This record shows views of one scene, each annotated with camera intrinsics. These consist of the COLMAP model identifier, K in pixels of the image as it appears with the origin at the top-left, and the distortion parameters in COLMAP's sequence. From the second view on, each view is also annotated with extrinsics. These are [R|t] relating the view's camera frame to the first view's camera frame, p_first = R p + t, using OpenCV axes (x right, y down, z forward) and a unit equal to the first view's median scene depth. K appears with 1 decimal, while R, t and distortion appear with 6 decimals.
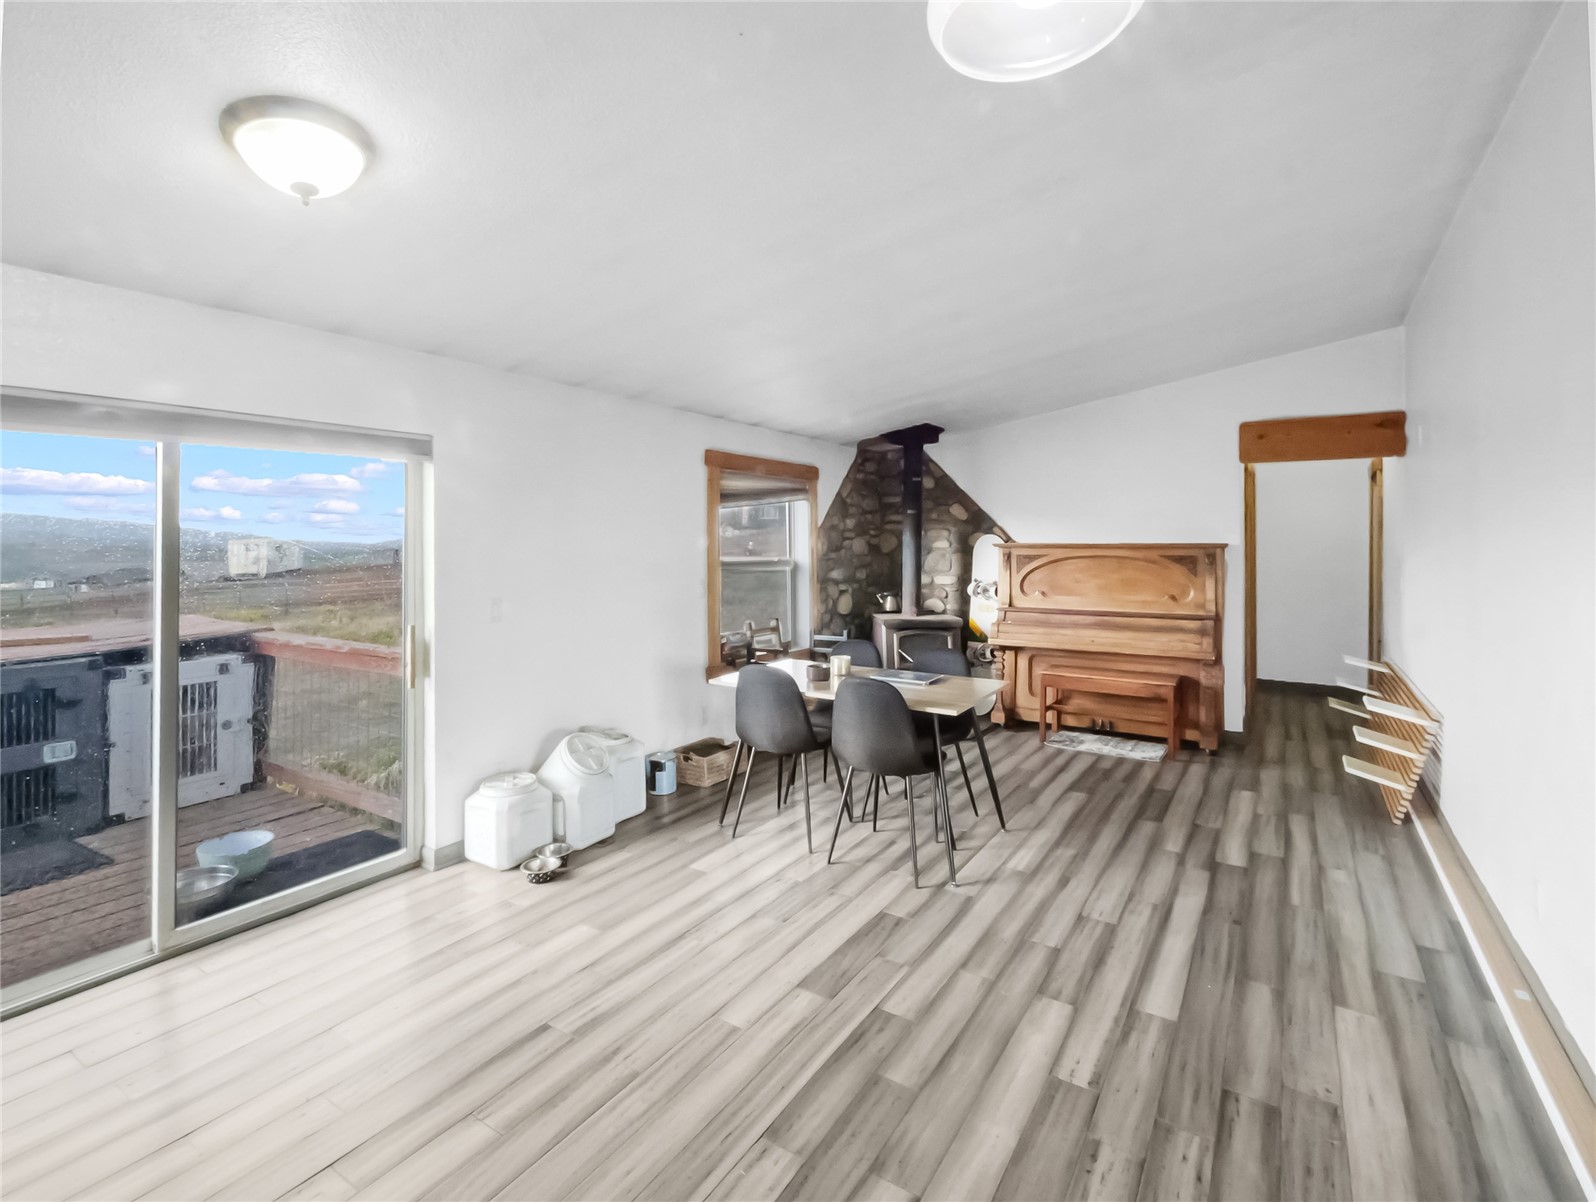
lens RADIAL K [[772.4, 0, 795.8], [0, 772.4, 548.5], [0, 0, 1]] dist [0.000116, 0.000859]
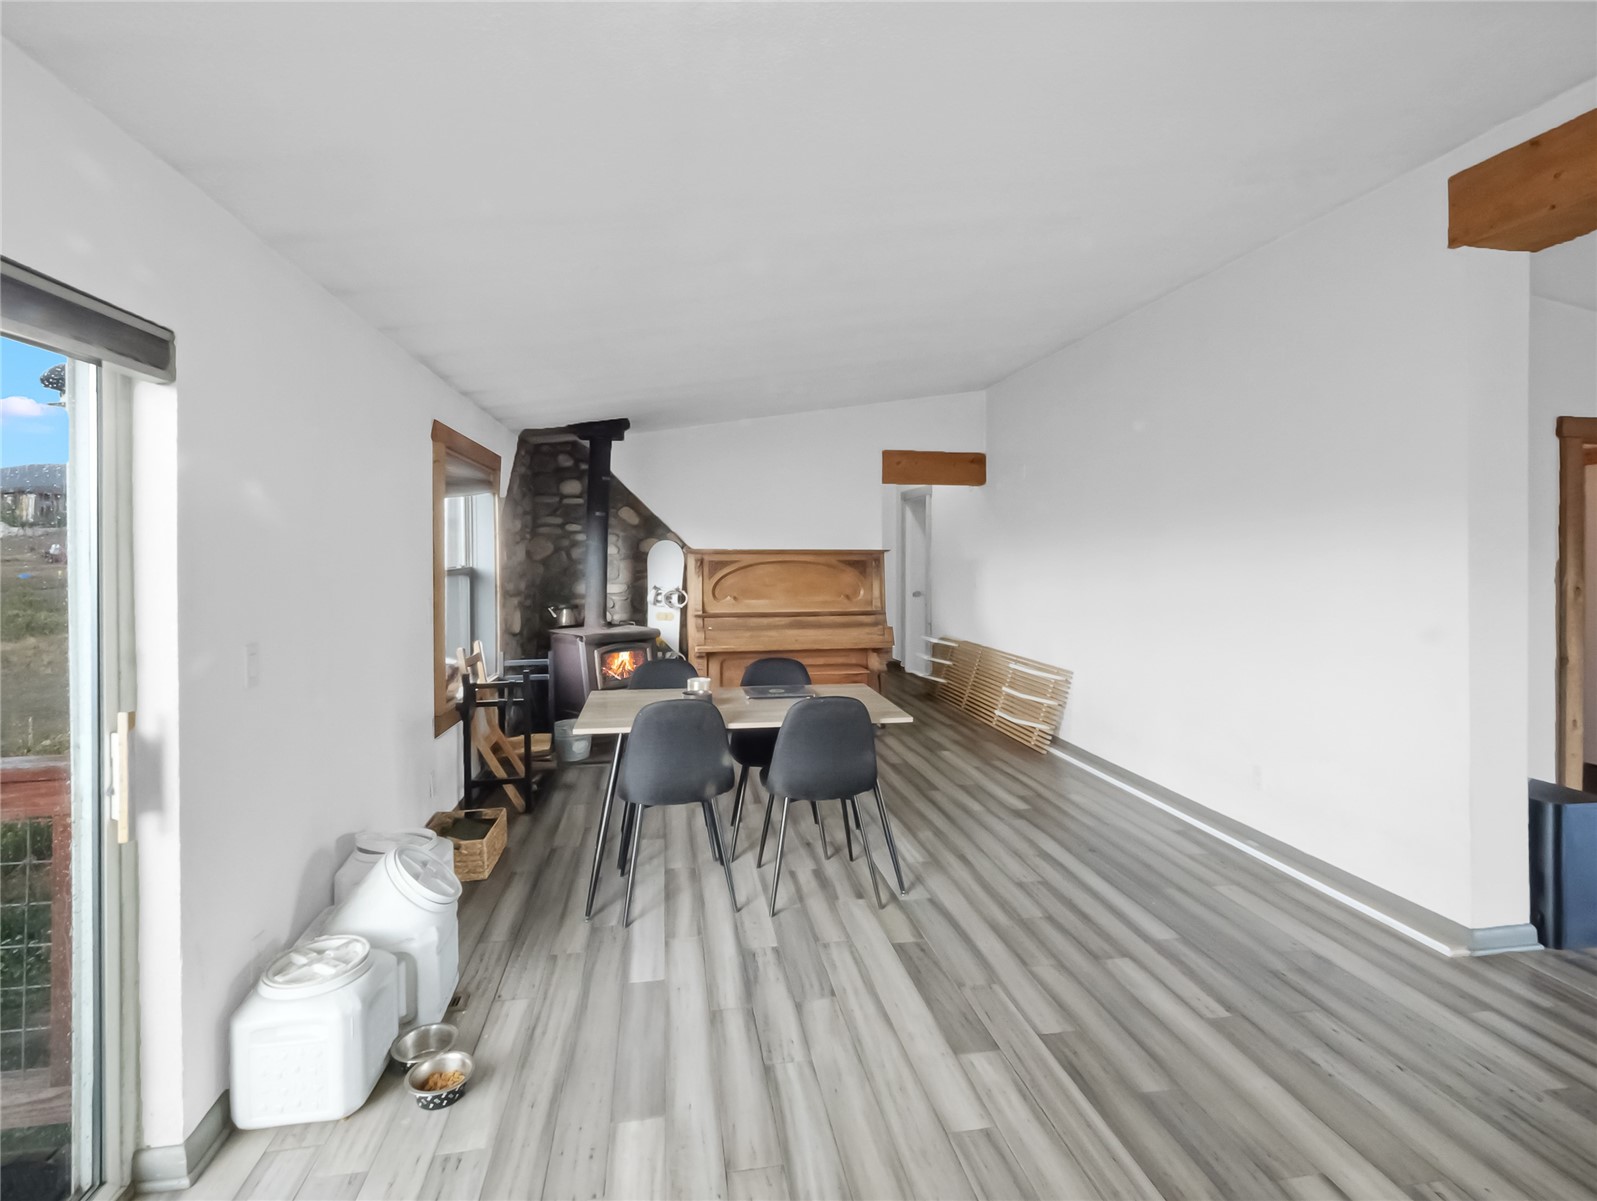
lens RADIAL K [[745.6, 0, 843.8], [0, 745.6, 557.1], [0, 0, 1]] dist [-0.000905, 0.000030]
pose [[0.730917, -0.003703, 0.682457, -0.272456], [0.002665, 0.999993, 0.002572, 0.001673], [-0.682461, -0.000061, 0.730922, 0.194446]]
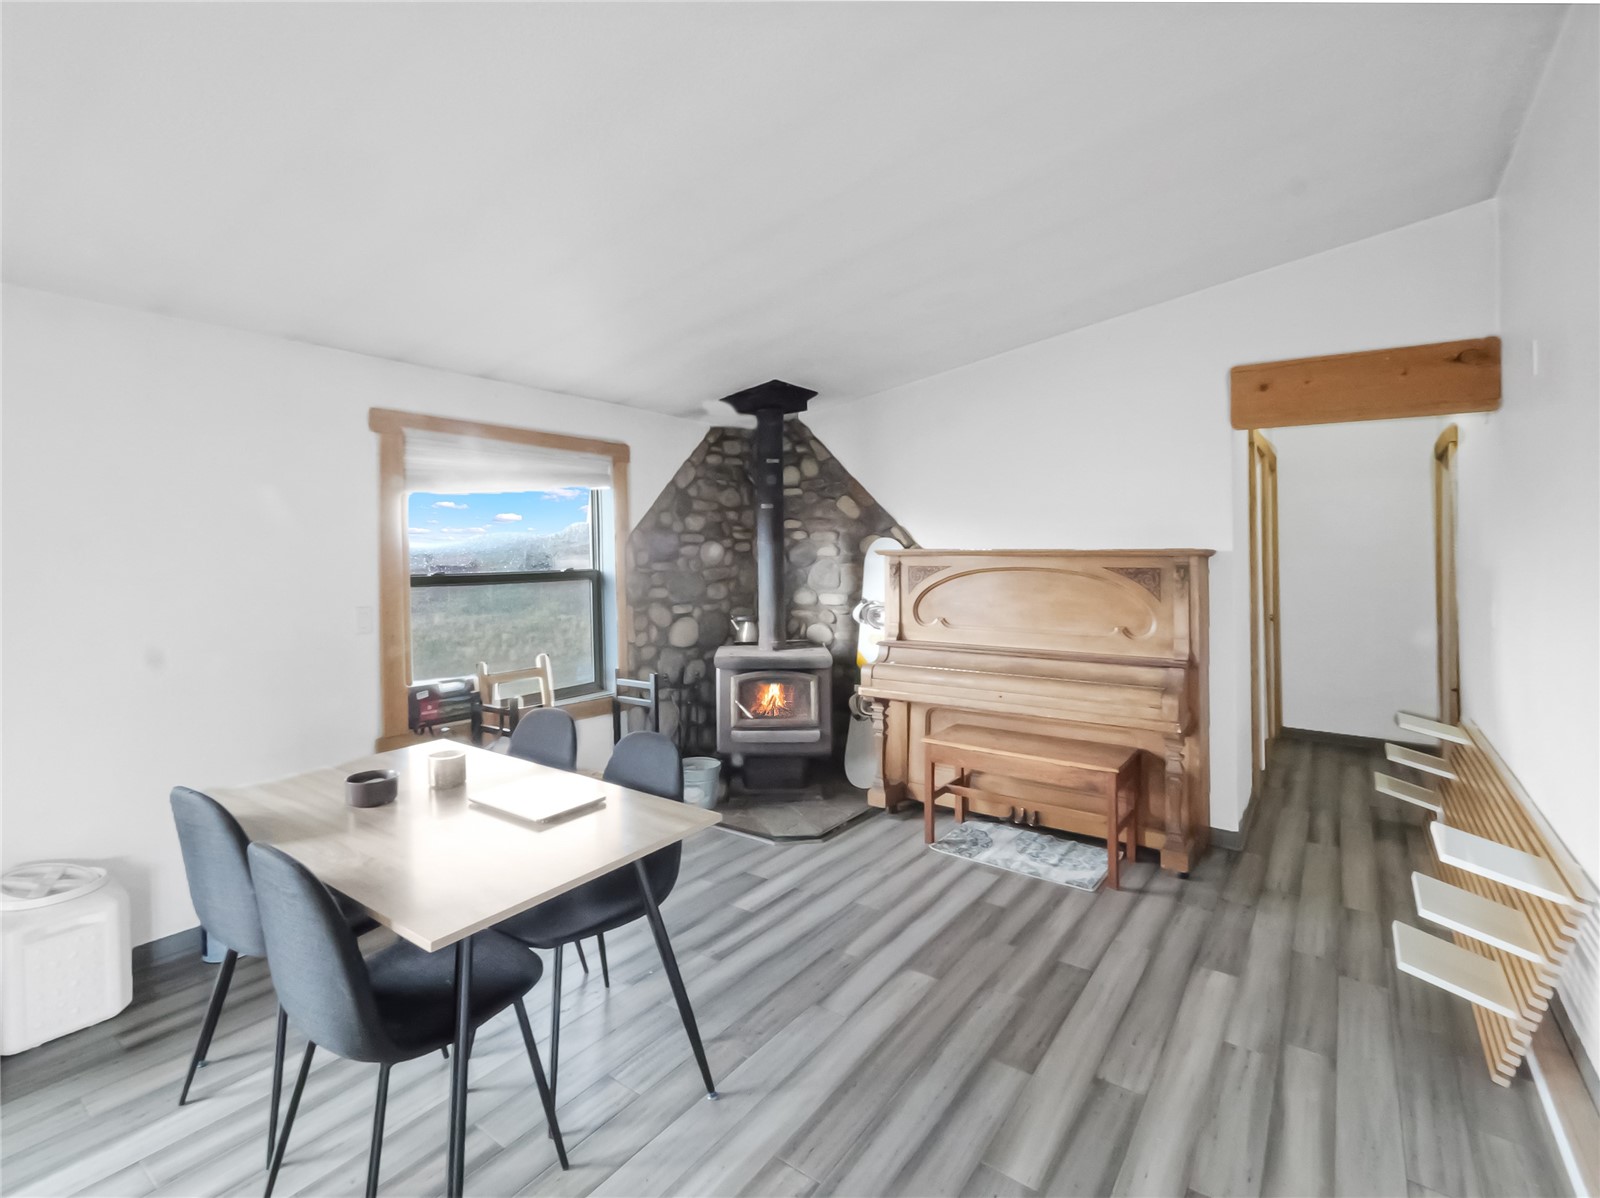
lens RADIAL K [[788.6, 0, 756.4], [0, 788.6, 554.2], [0, 0, 1]] dist [0.002309, -0.000573]
pose [[0.997576, -0.001768, -0.069567, 0.219394], [0.001670, 0.999998, -0.001459, -0.002037], [0.069569, 0.001340, 0.997576, 0.302037]]
